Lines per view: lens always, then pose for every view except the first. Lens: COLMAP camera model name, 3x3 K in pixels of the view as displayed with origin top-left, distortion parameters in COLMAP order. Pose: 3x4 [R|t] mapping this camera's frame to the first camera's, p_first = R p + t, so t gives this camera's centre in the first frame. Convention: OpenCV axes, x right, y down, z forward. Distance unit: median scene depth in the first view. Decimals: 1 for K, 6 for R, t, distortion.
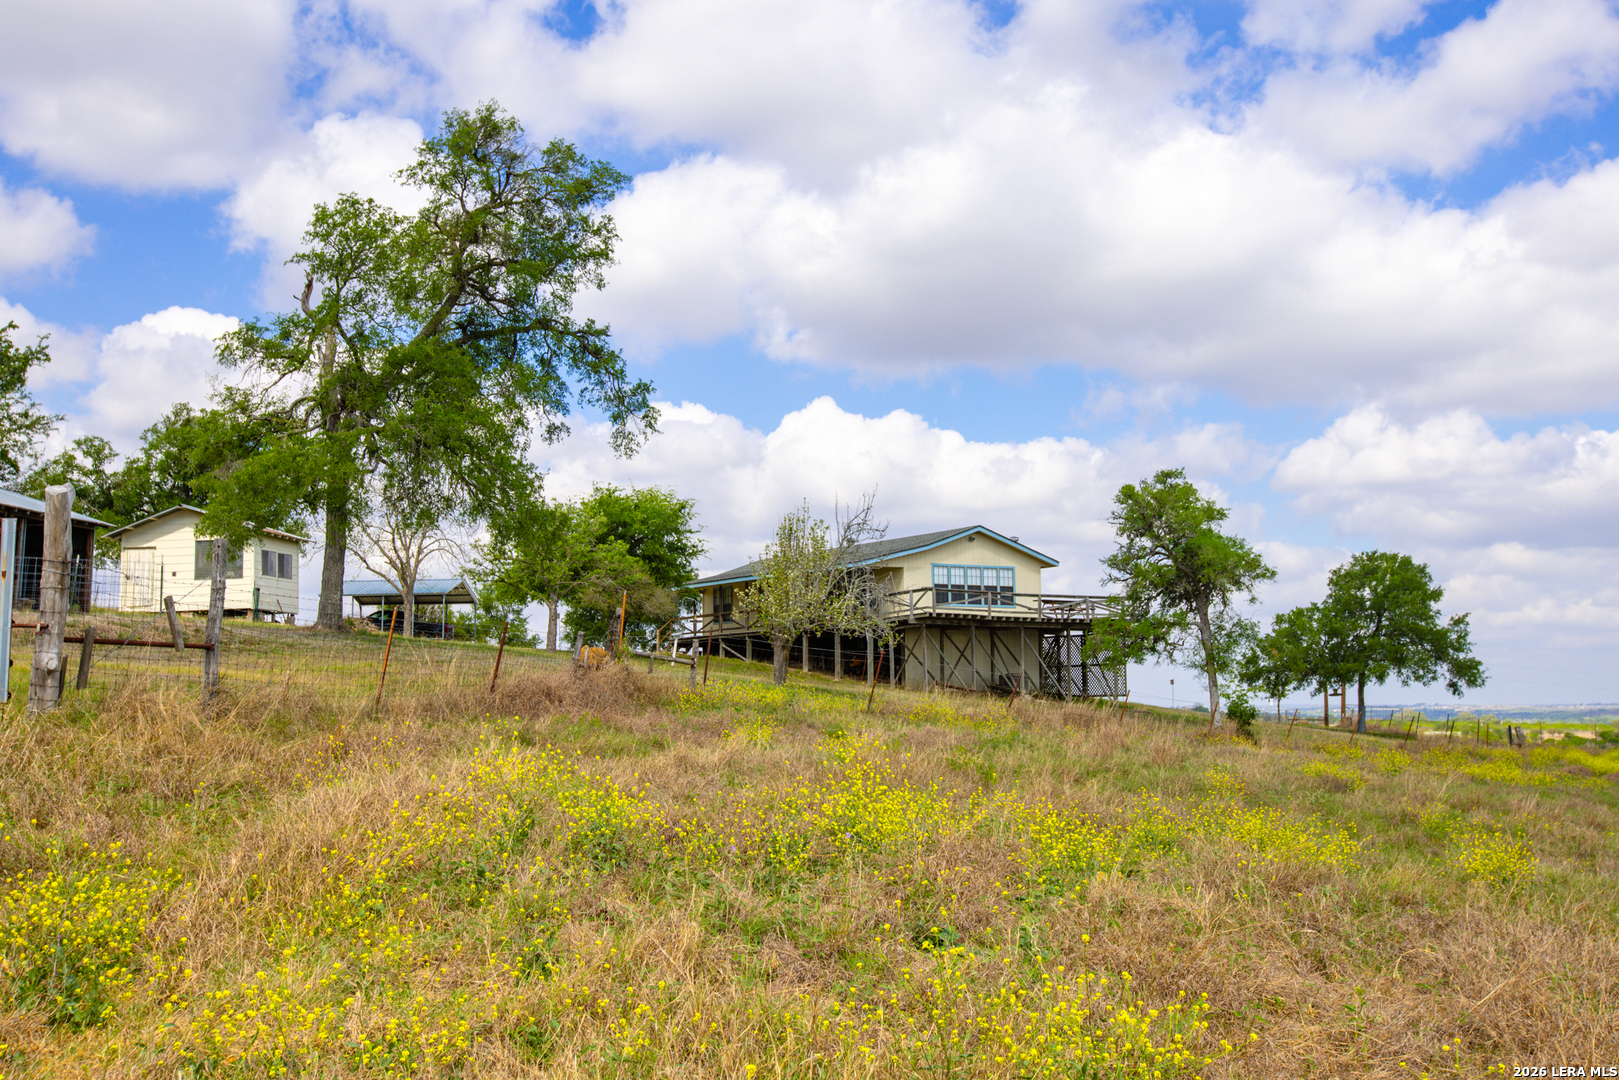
lens RADIAL K [[1728.5, 0, 809.5], [0, 1728.5, 540.0], [0, 0, 1]] dist [0.002905, 0.013802]
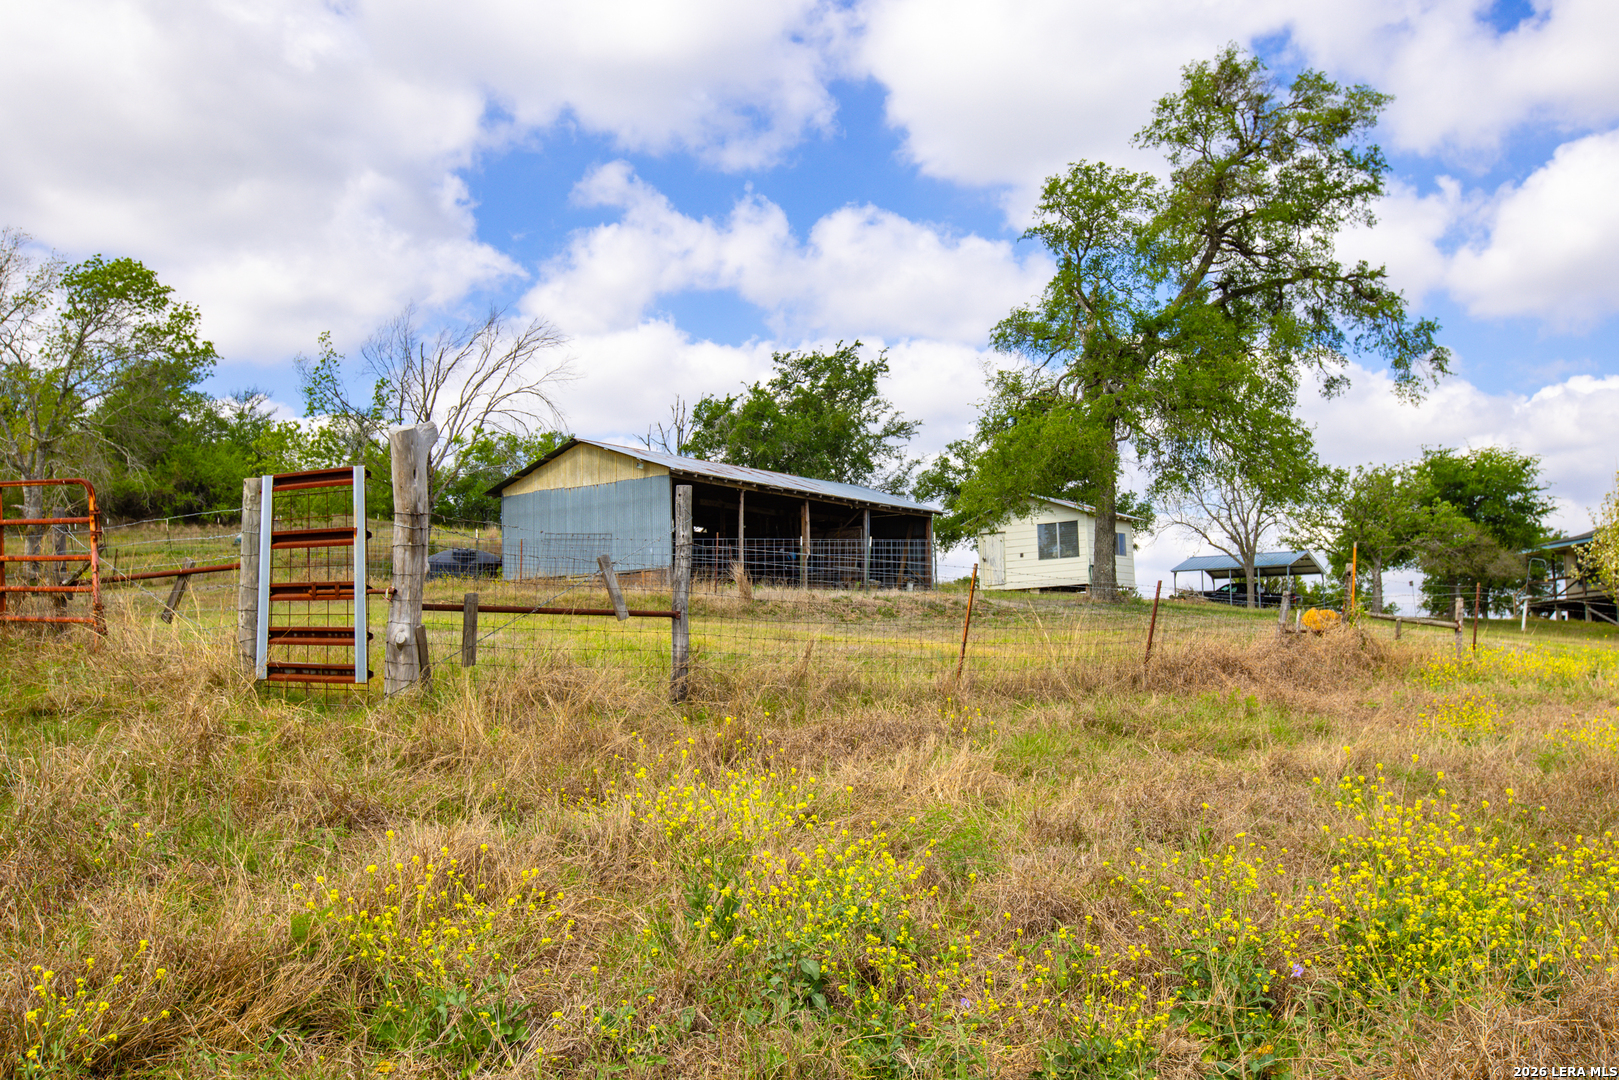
lens RADIAL K [[1534.4, 0, 810.5], [0, 1534.4, 510.6], [0, 0, 1]] dist [-0.003774, 0.143495]
pose [[0.859605, -0.056622, -0.507813, 0.031530], [0.051990, 0.998375, -0.023313, 0.010887], [0.508308, -0.006361, 0.861152, 0.131063]]
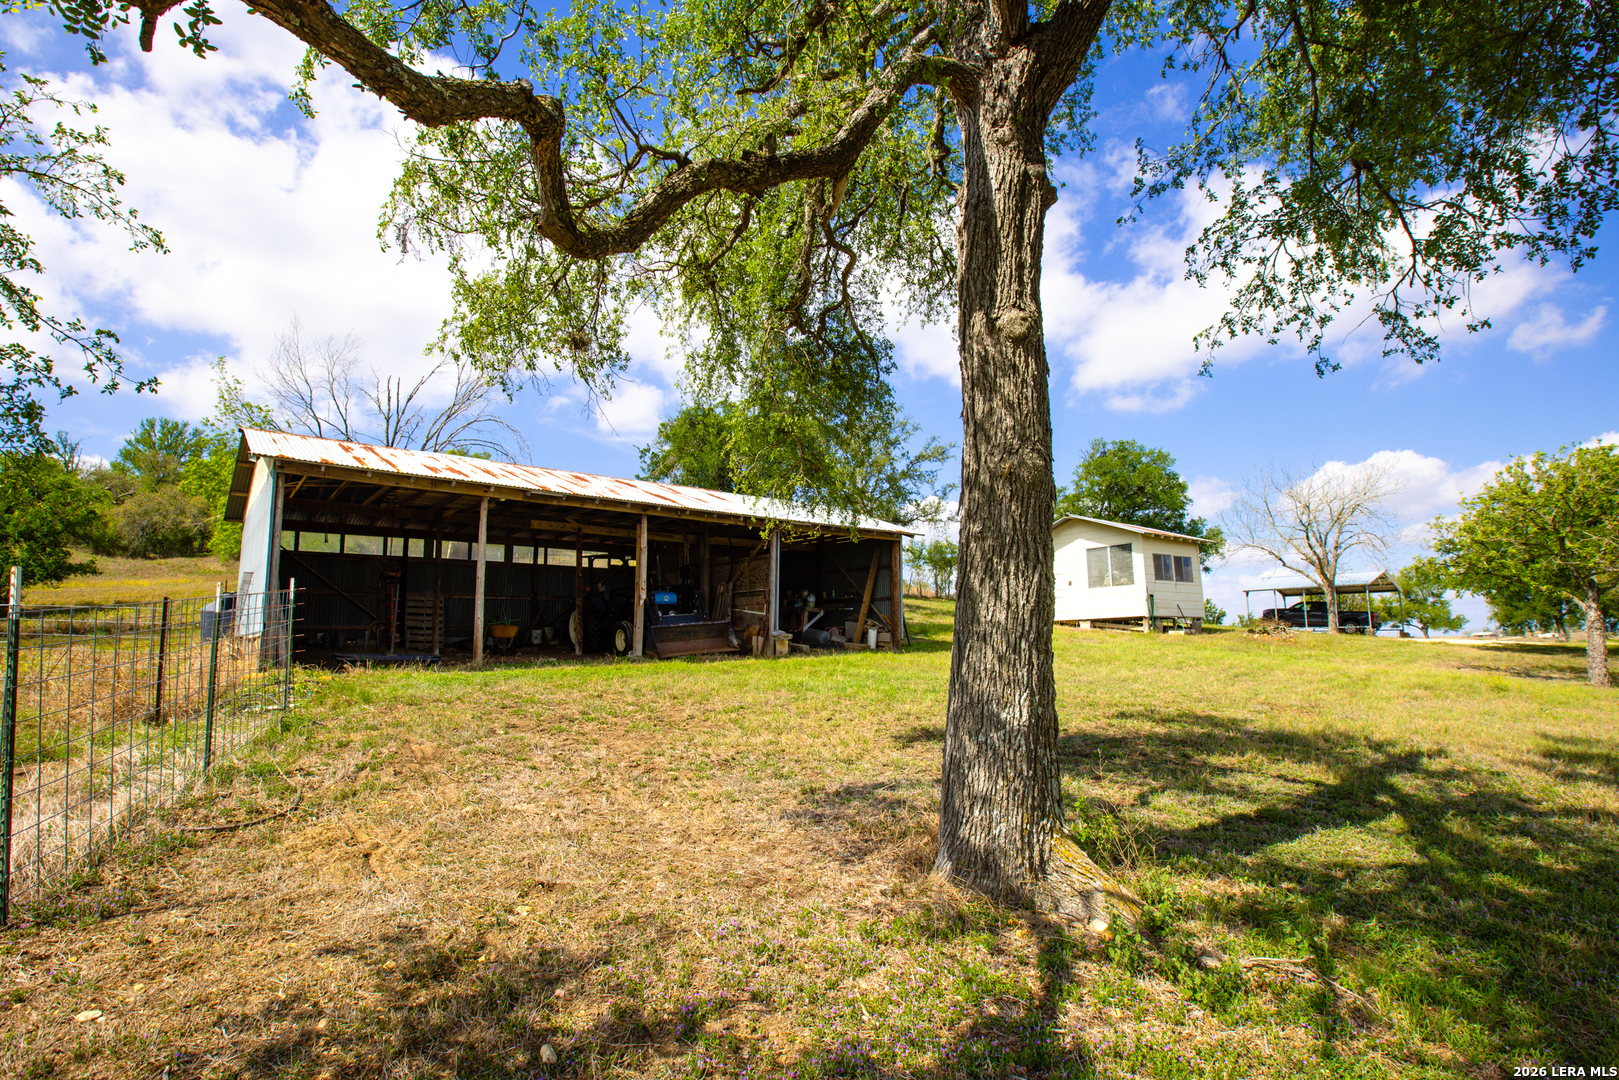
lens RADIAL K [[827.7, 0, 810.8], [0, 827.7, 518.2], [0, 0, 1]] dist [-0.000039, 0.000145]
pose [[0.710635, -0.103674, -0.695880, -0.217259], [0.068701, 0.994582, -0.078017, 0.014483], [0.700198, 0.007634, 0.713908, 0.896279]]
